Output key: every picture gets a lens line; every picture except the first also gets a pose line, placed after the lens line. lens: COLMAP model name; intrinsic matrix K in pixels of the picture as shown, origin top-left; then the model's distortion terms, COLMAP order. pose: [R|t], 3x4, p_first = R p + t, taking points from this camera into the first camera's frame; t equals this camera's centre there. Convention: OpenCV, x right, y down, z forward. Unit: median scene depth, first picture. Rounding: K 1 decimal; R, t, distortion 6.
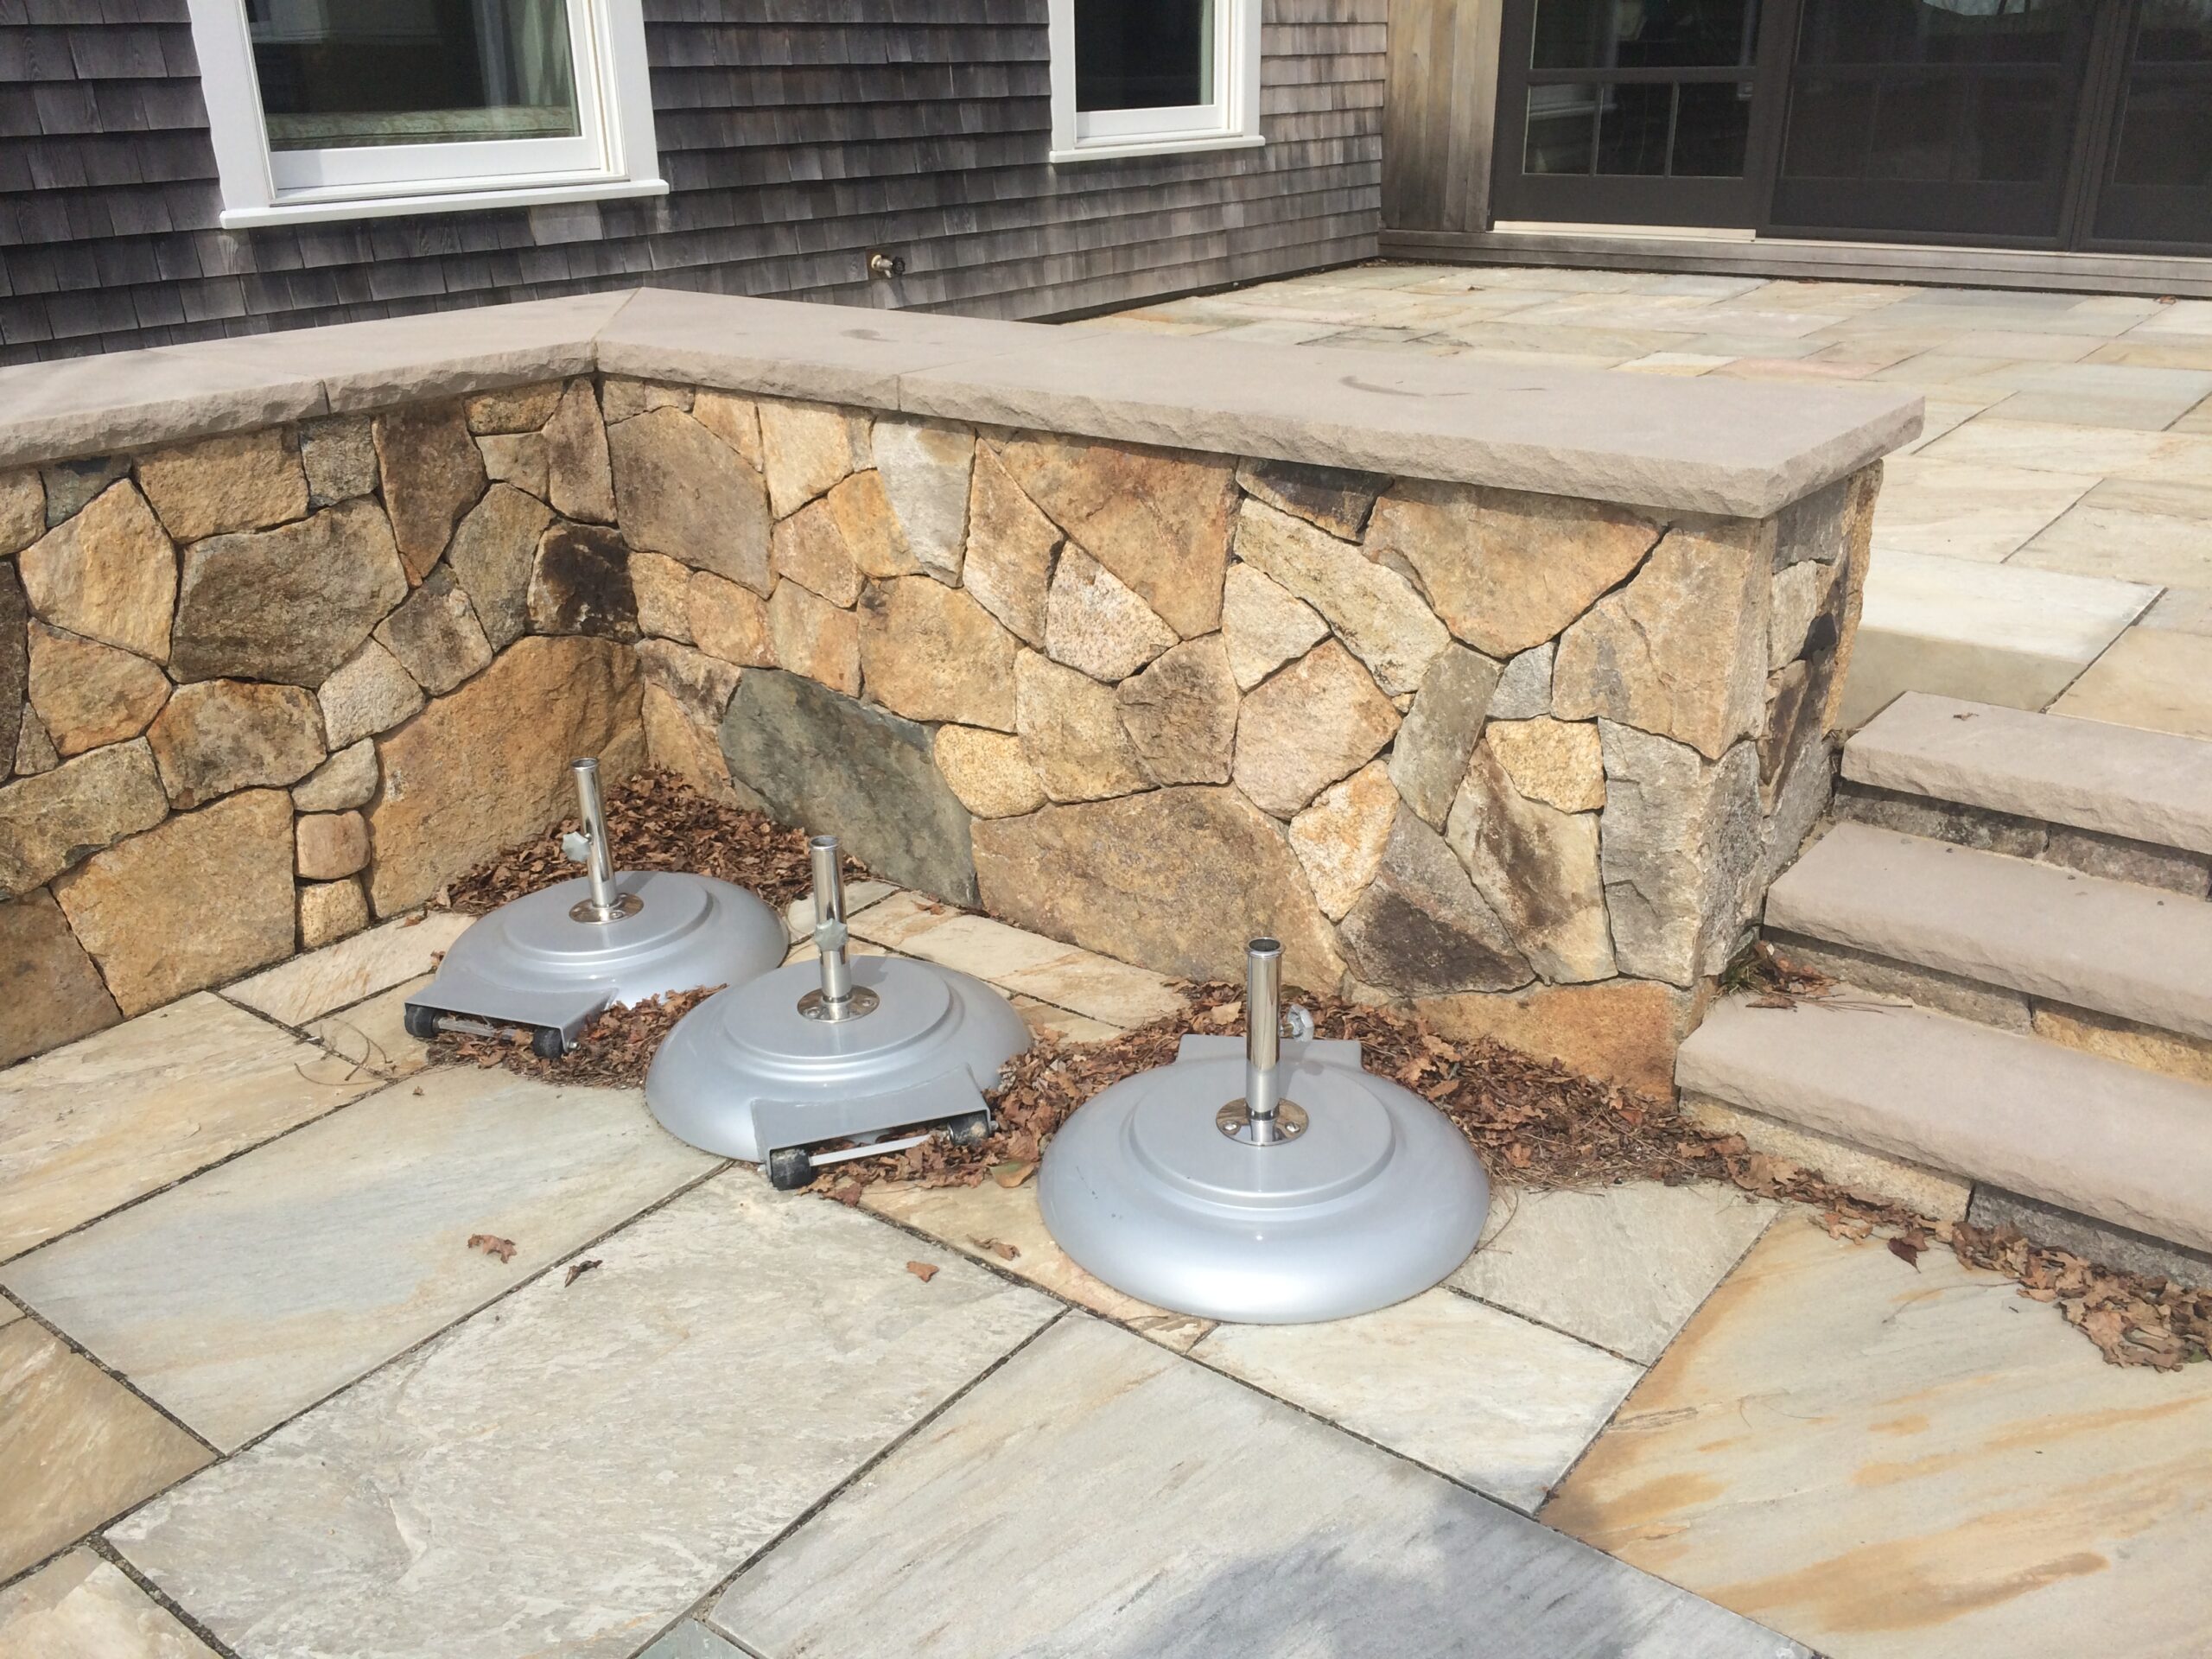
lens RADIAL K [[1881.6, 0, 1116.4], [0, 1881.6, 842.6], [0, 0, 1]] dist [0.079572, -0.105541]
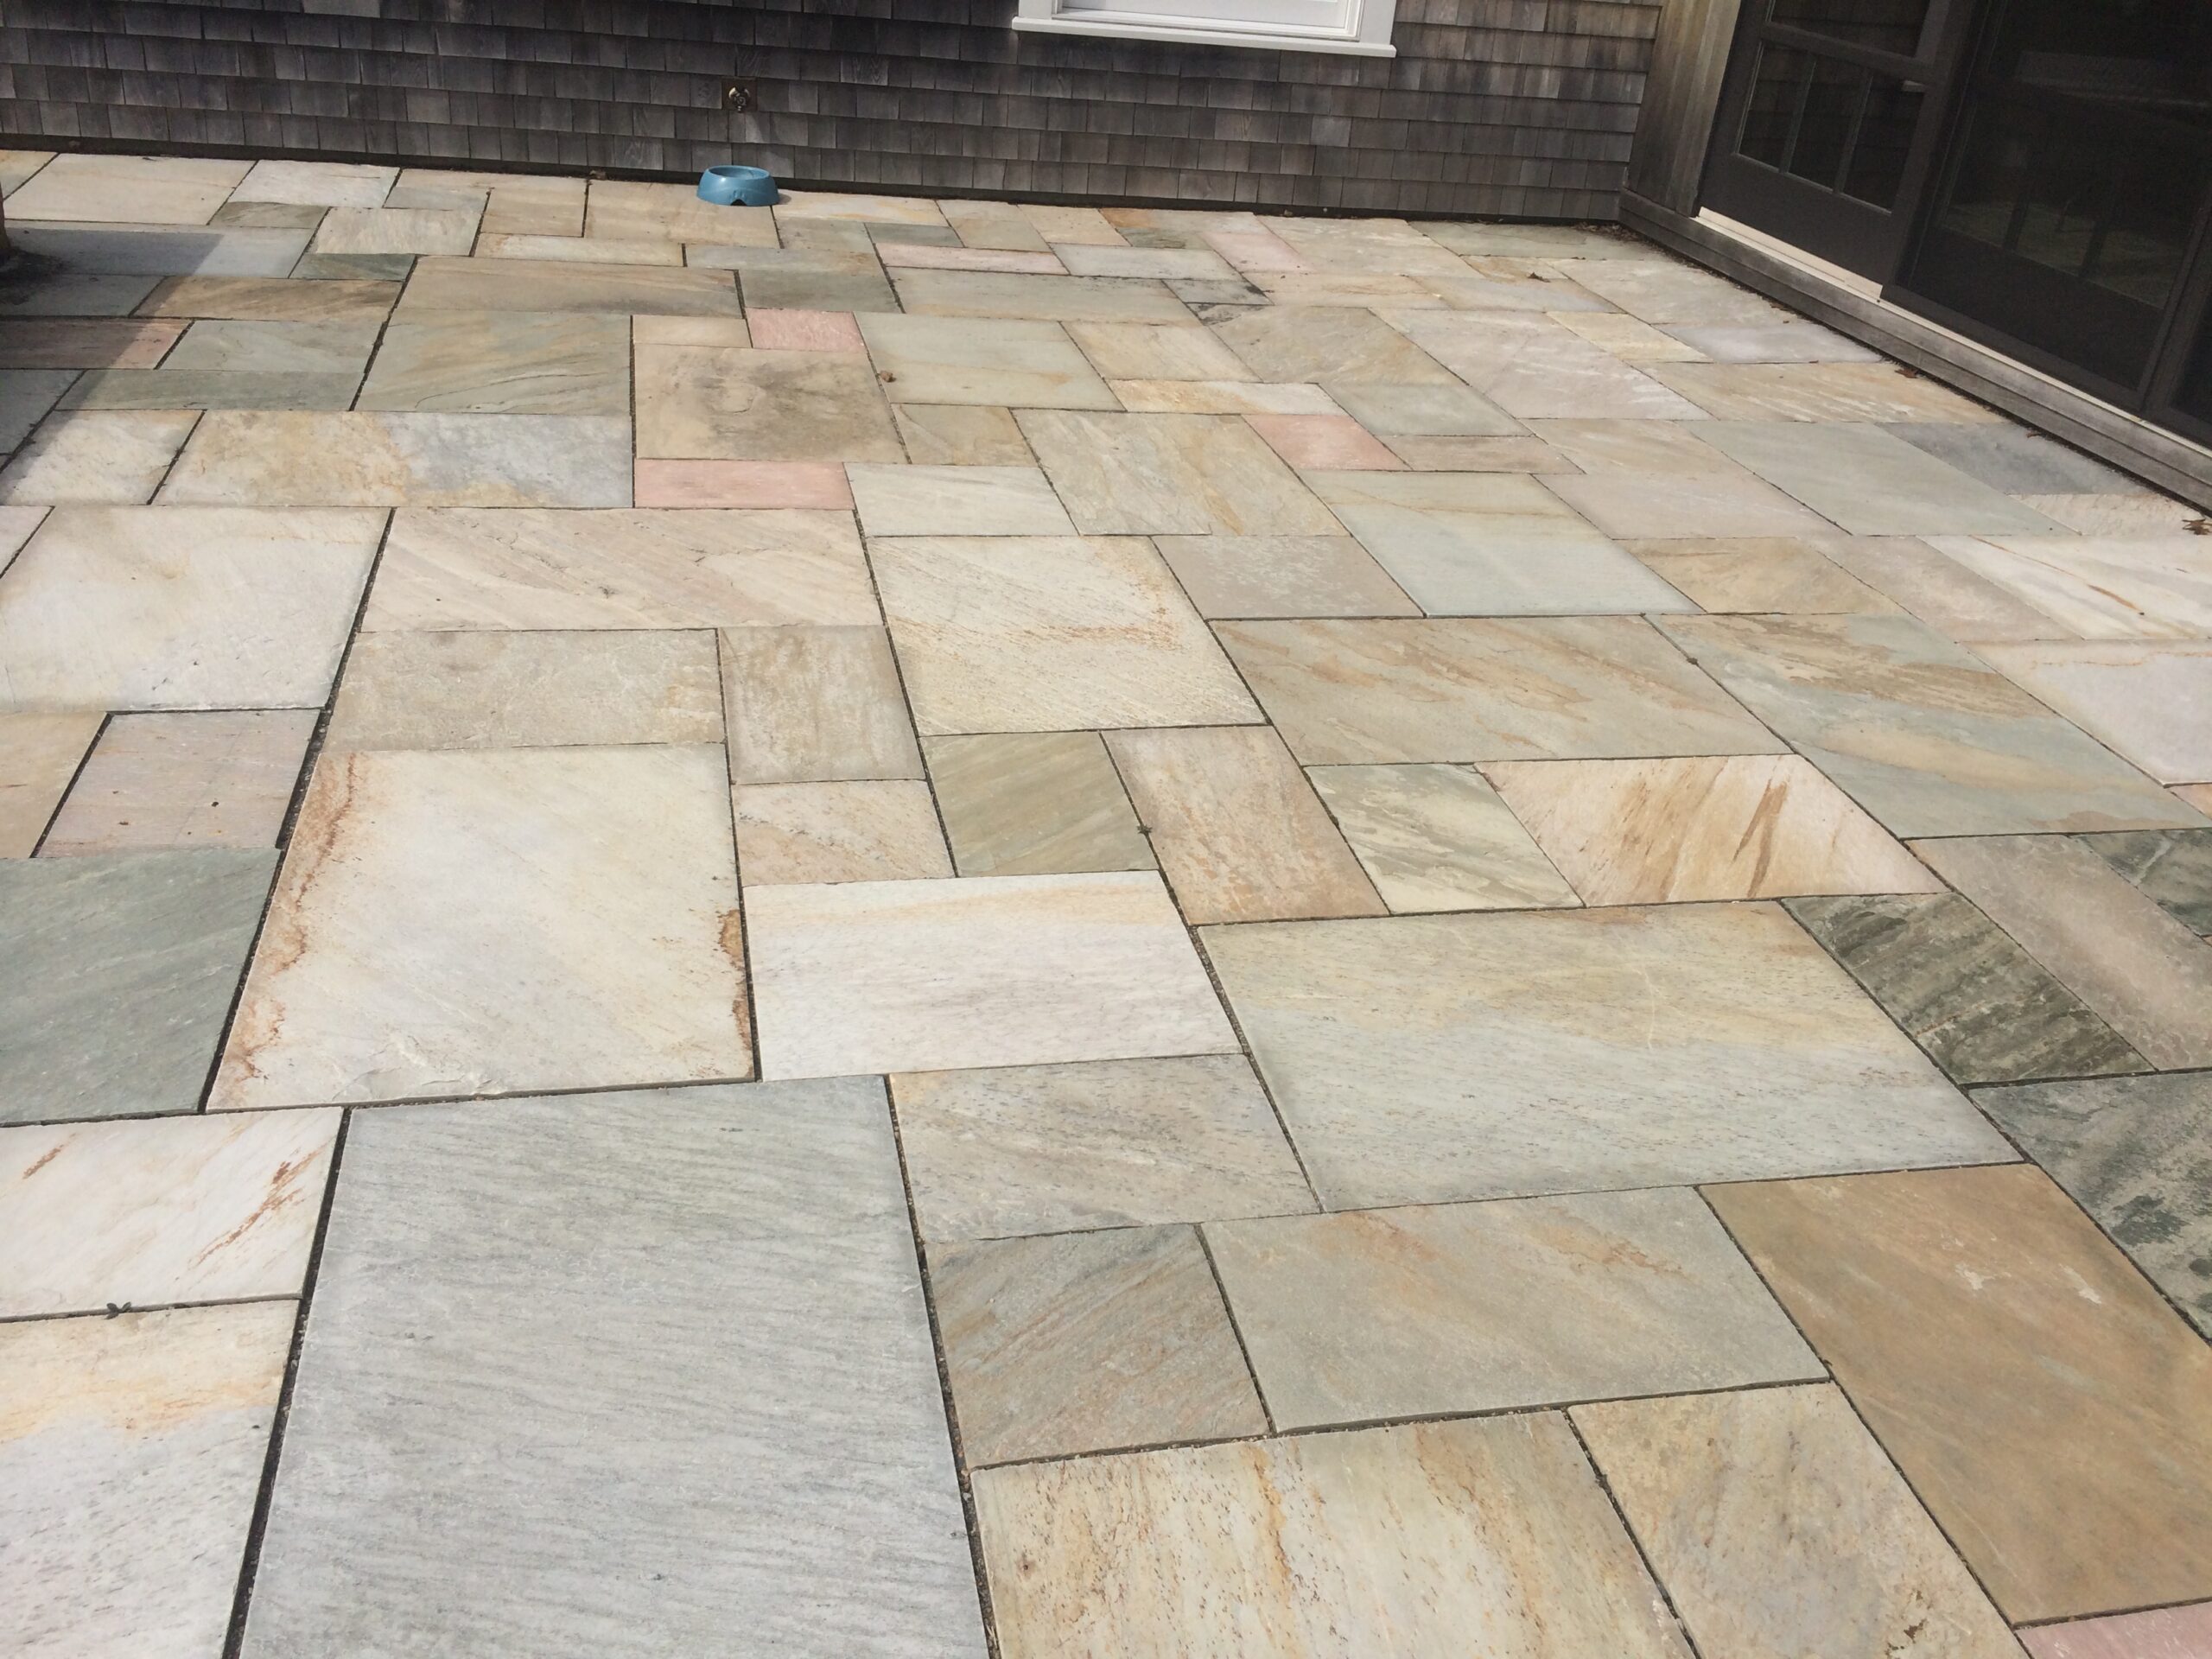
lens RADIAL K [[1881.6, 0, 1106.9], [0, 1881.6, 826.6], [0, 0, 1]] dist [0.079572, -0.105541]
pose [[0.759789, 0.384581, -0.524230, 0.570446], [-0.341397, 0.922185, 0.181725, -0.159460], [0.553325, 0.040898, 0.831961, 0.226719]]
